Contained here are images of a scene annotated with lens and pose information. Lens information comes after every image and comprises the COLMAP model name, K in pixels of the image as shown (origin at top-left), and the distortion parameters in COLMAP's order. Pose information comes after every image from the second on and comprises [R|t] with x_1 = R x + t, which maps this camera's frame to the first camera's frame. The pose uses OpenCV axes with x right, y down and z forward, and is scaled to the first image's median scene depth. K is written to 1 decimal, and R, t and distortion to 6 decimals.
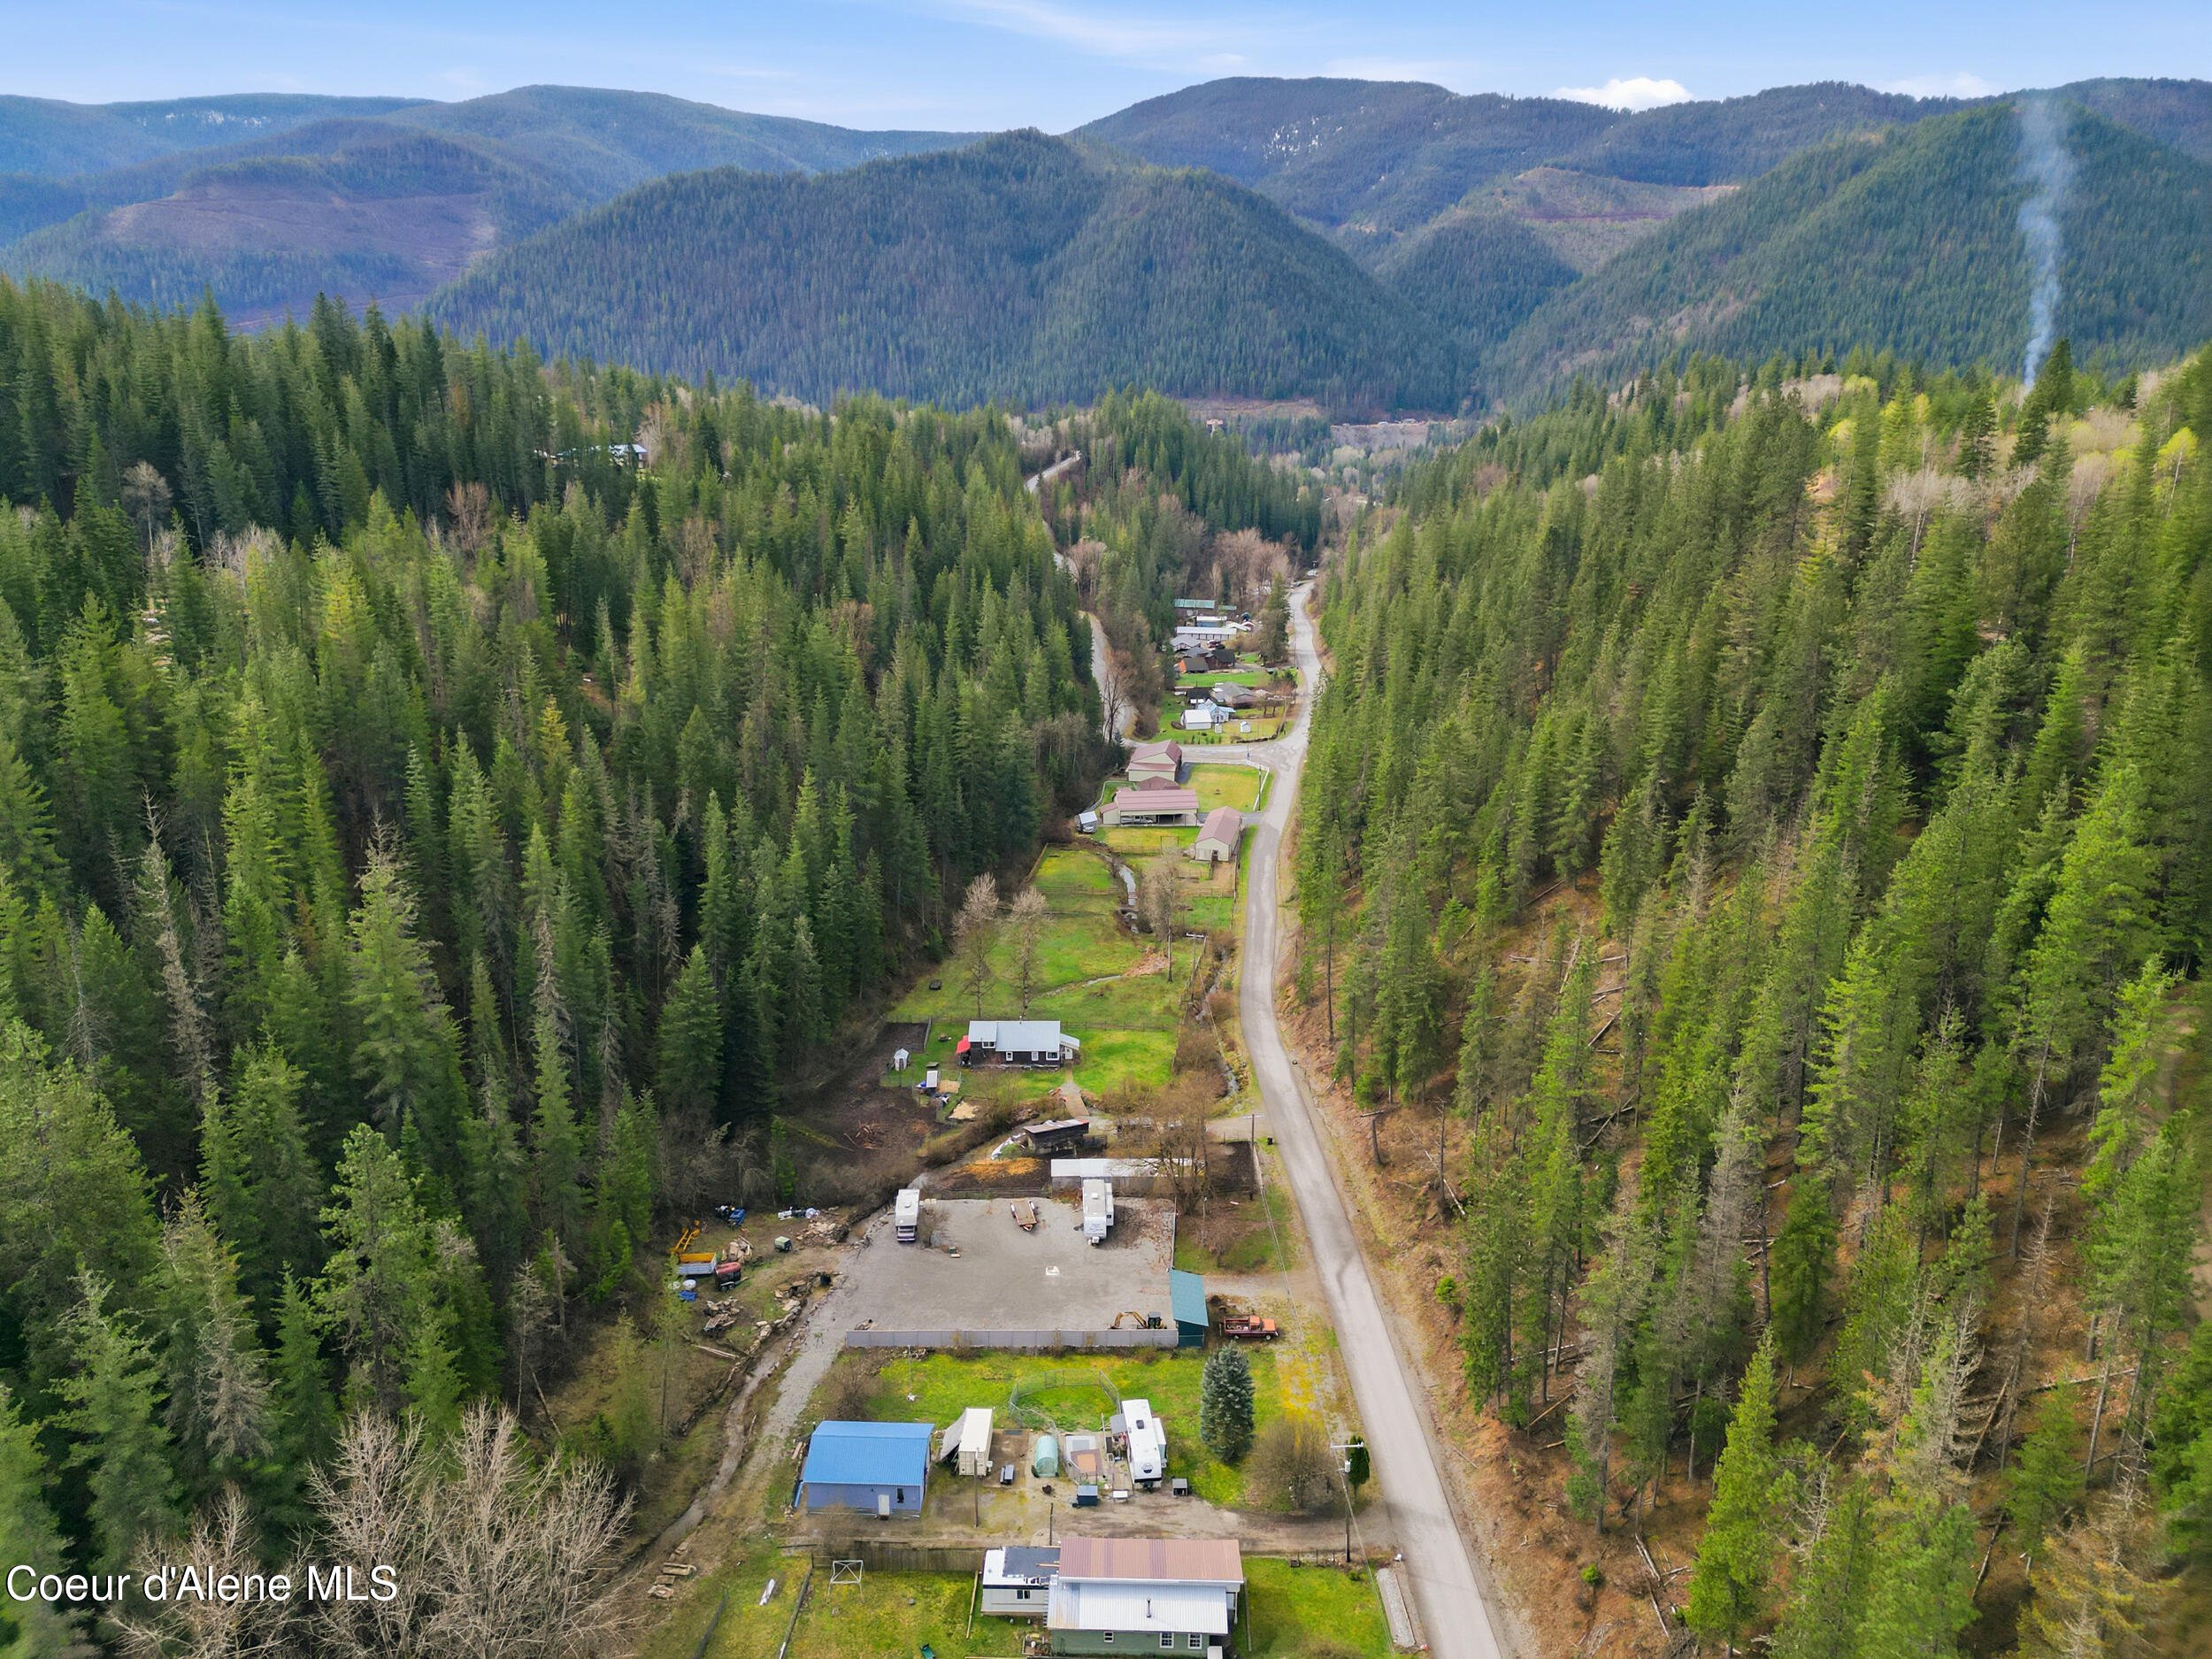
lens RADIAL K [[1536.8, 0, 1096.4], [0, 1536.8, 823.5], [0, 0, 1]] dist [0.078984, -0.075750]
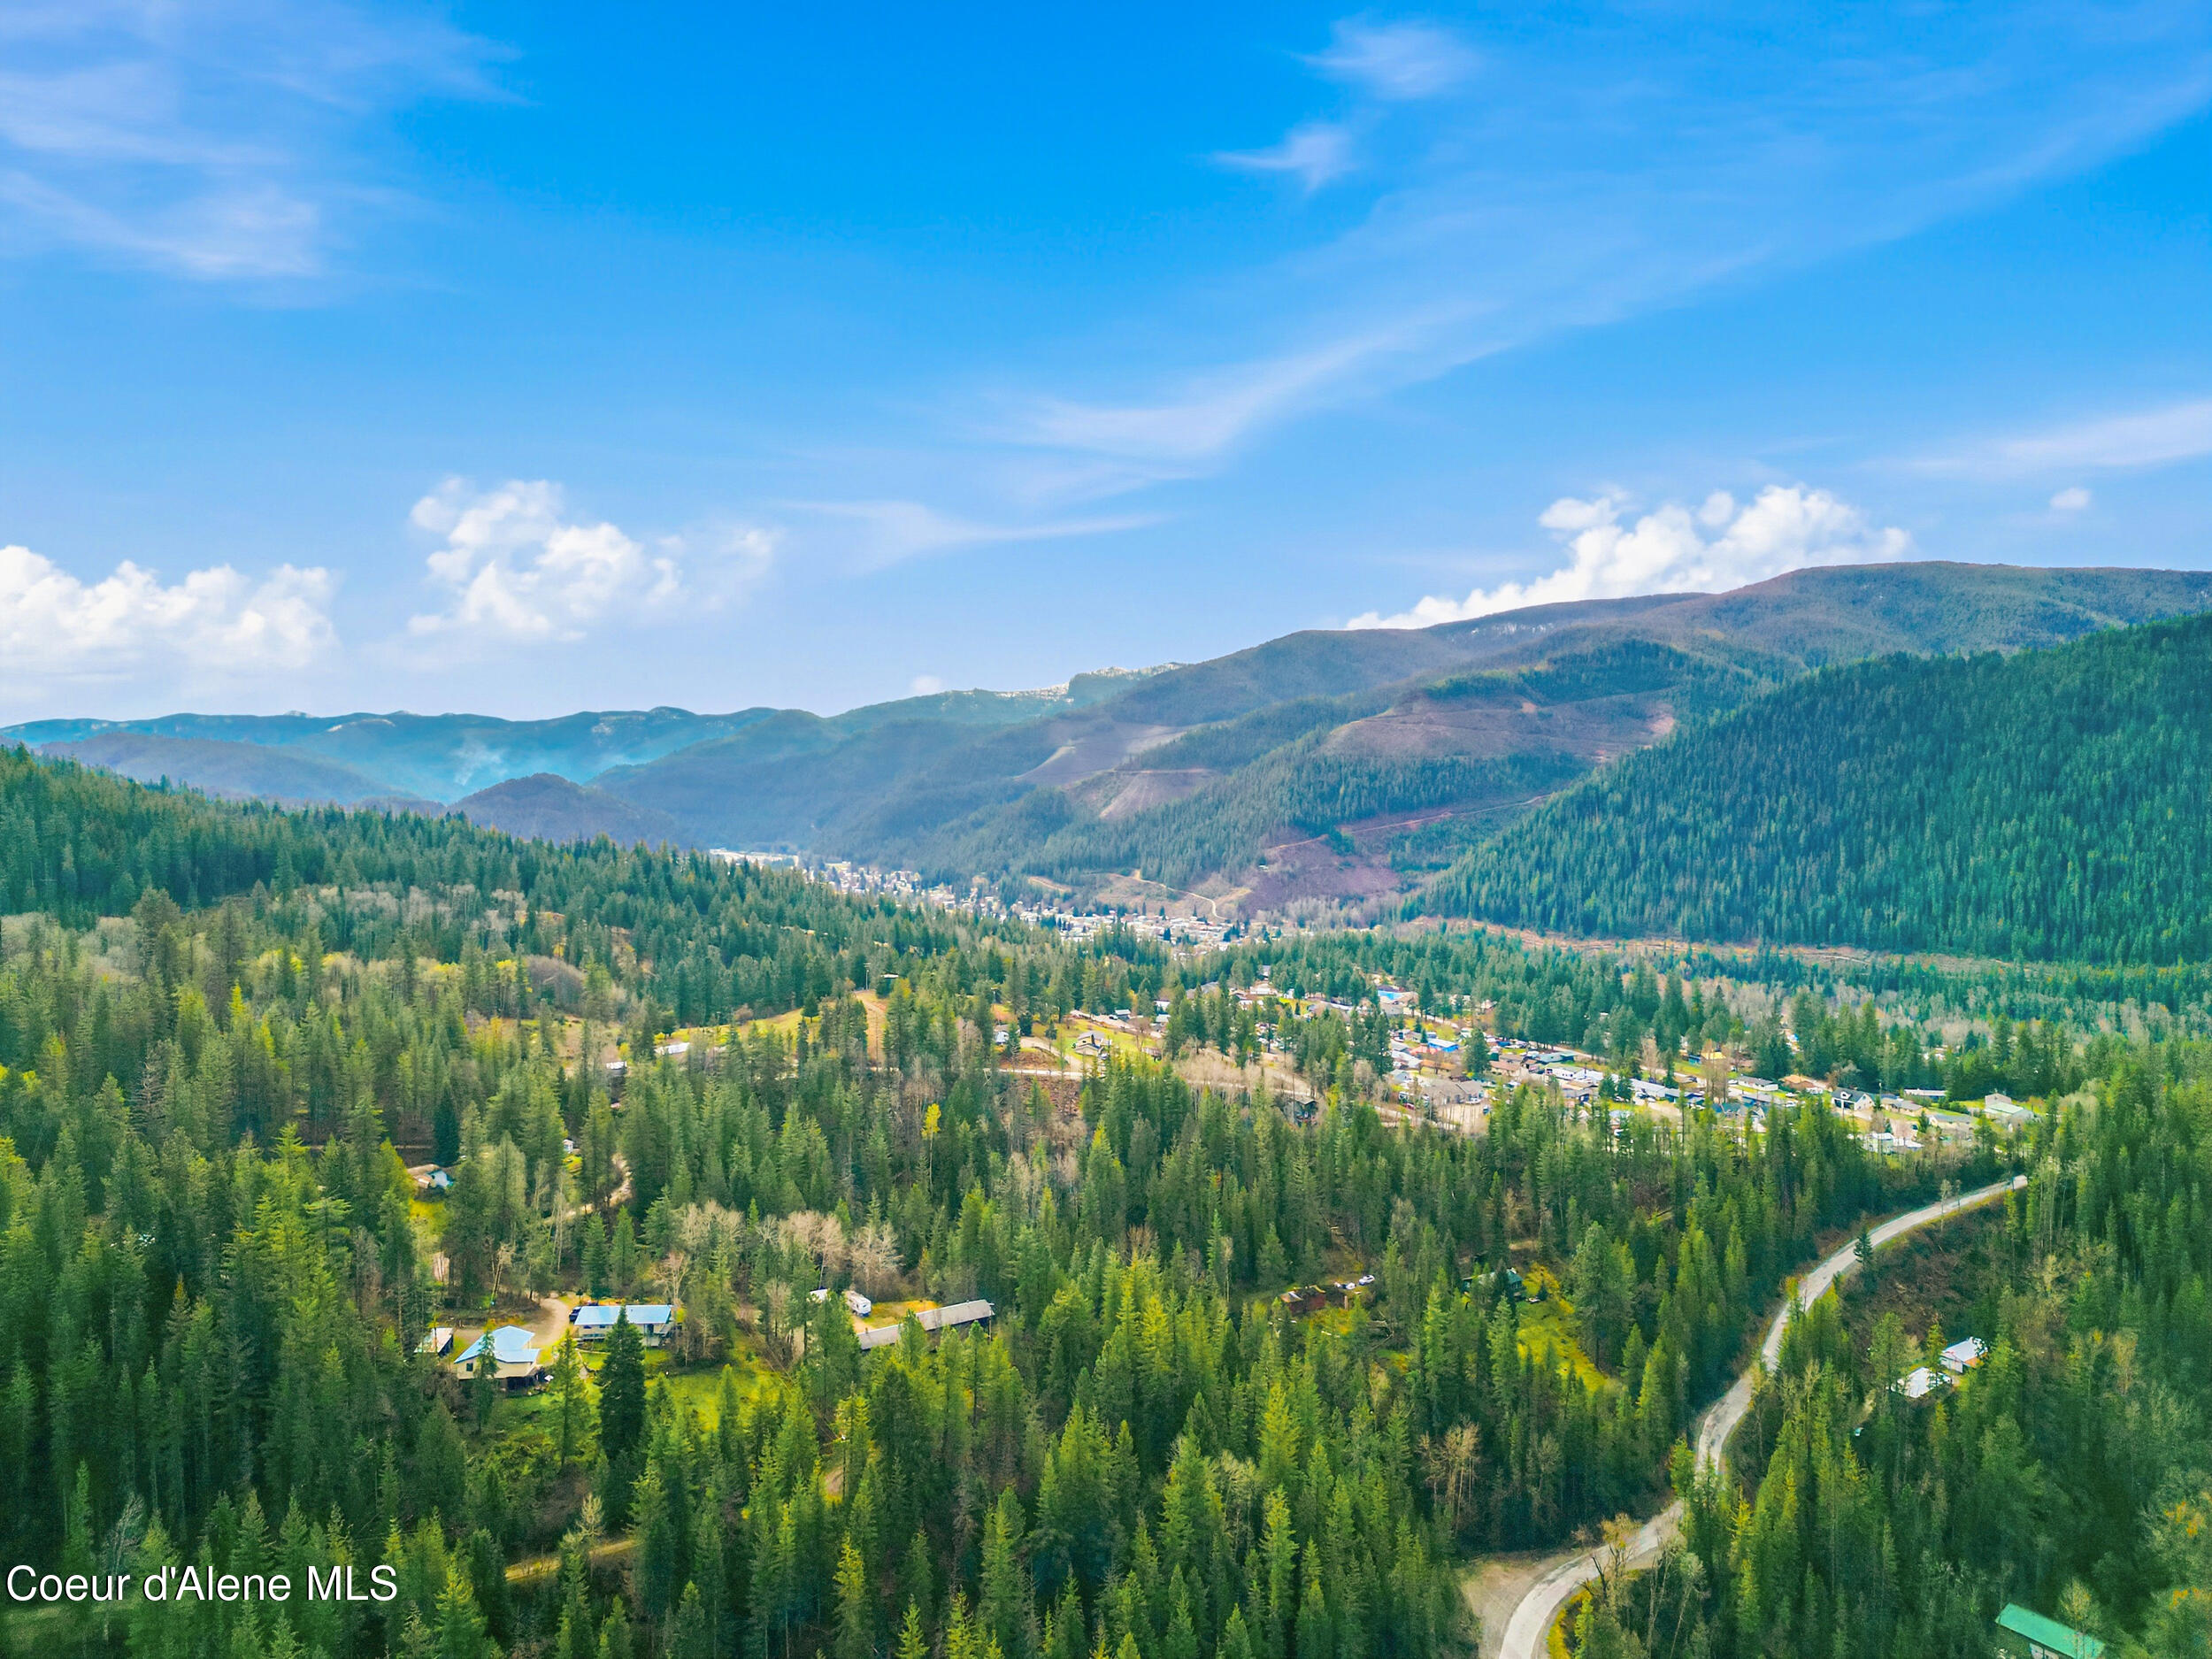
lens RADIAL K [[1536.8, 0, 1096.4], [0, 1536.8, 823.5], [0, 0, 1]] dist [0.078984, -0.075750]
pose [[0.708735, 0.007174, -0.705438, 0.069470], [-0.201026, 0.960546, -0.192198, -0.082254], [0.676227, 0.278029, 0.682215, 0.146016]]
